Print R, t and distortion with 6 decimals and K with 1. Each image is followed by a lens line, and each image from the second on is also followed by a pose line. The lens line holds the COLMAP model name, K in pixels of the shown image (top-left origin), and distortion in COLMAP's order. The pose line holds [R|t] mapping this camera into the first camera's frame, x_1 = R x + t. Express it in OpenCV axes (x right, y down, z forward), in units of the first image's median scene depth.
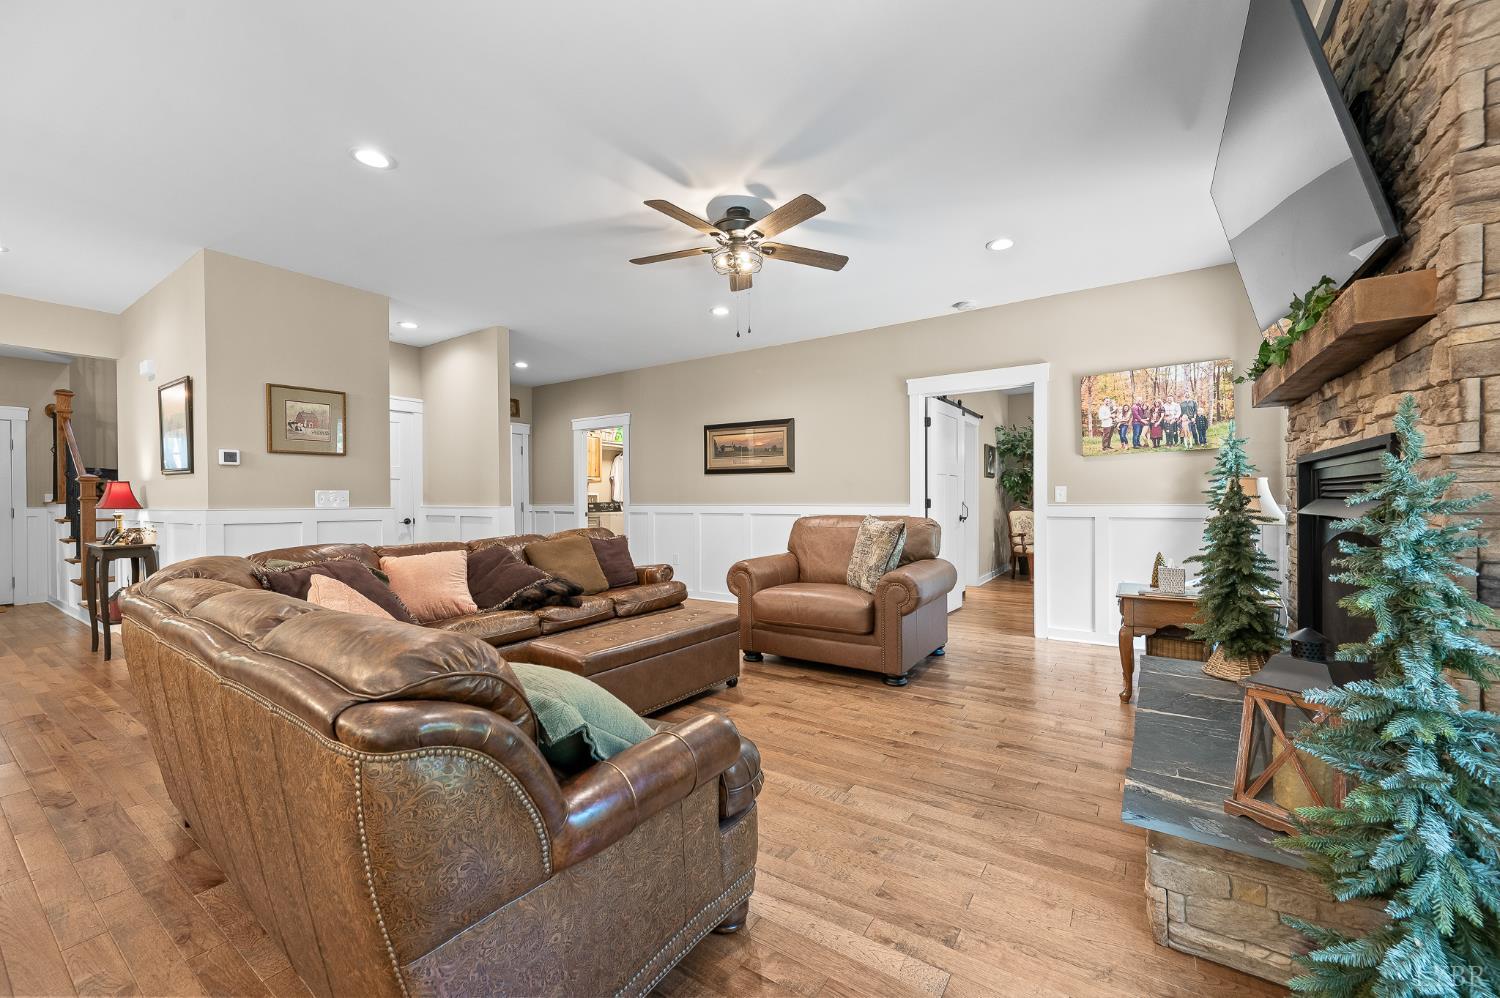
lens RADIAL K [[604.9, 0, 755.1], [0, 604.9, 496.1], [0, 0, 1]] dist [-0.000260, 0.000056]
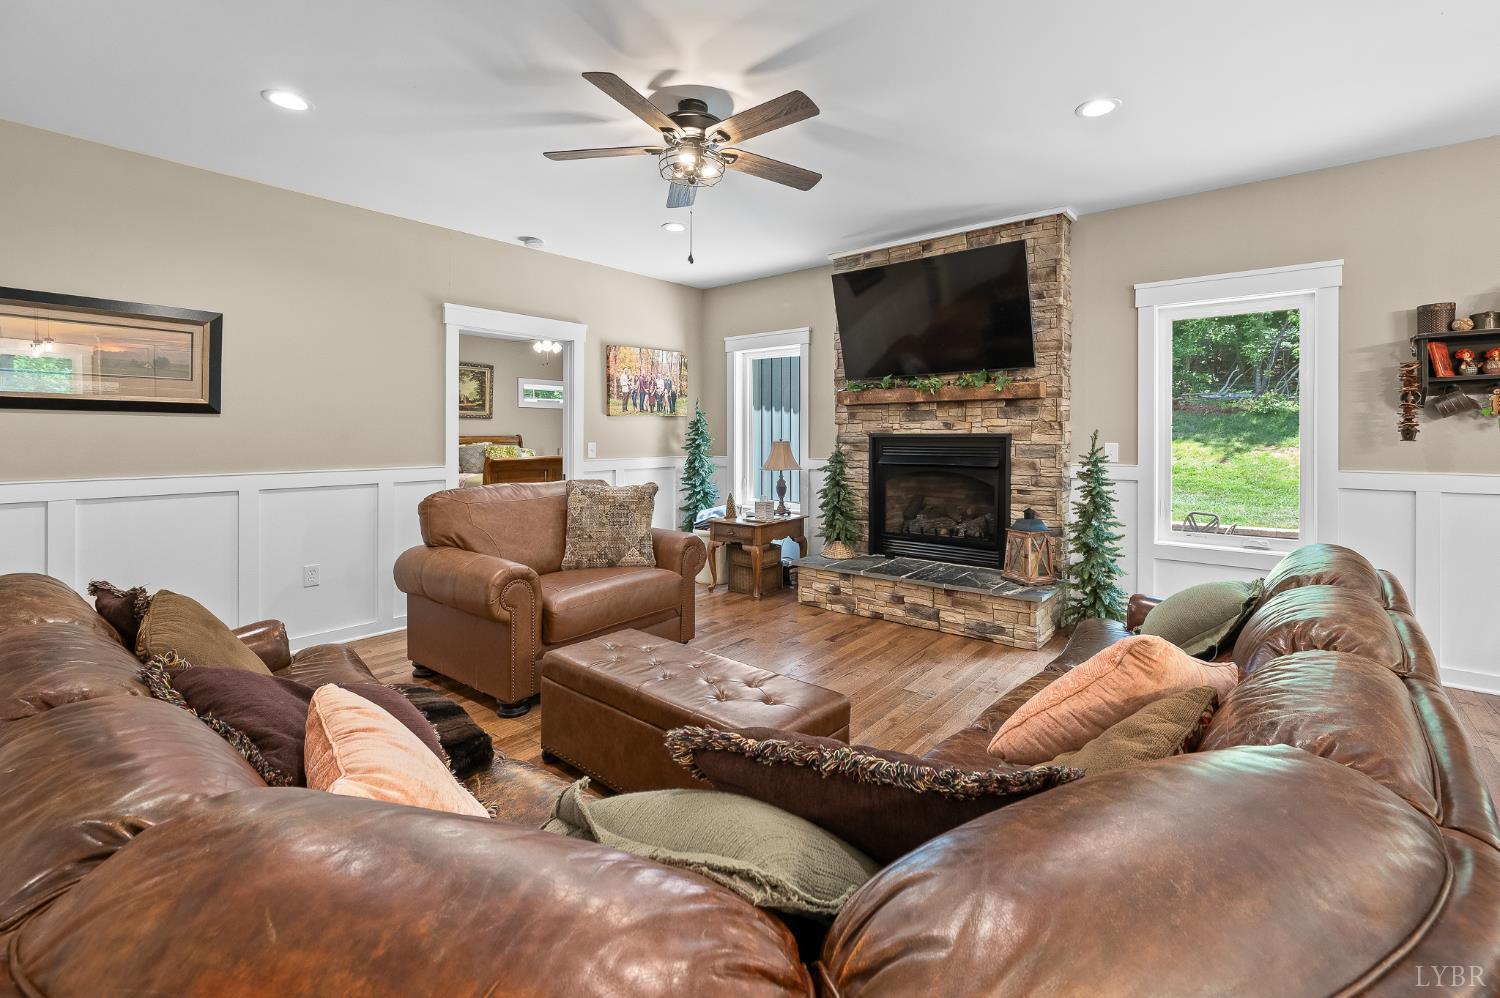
lens RADIAL K [[634.7, 0, 771.6], [0, 634.7, 427.9], [0, 0, 1]] dist [-0.000545, -0.000014]
pose [[0.082449, 0.028203, 0.996196, -0.621724], [0.012296, 0.999495, -0.029314, -0.006125], [-0.996519, 0.014666, 0.082060, 0.627855]]
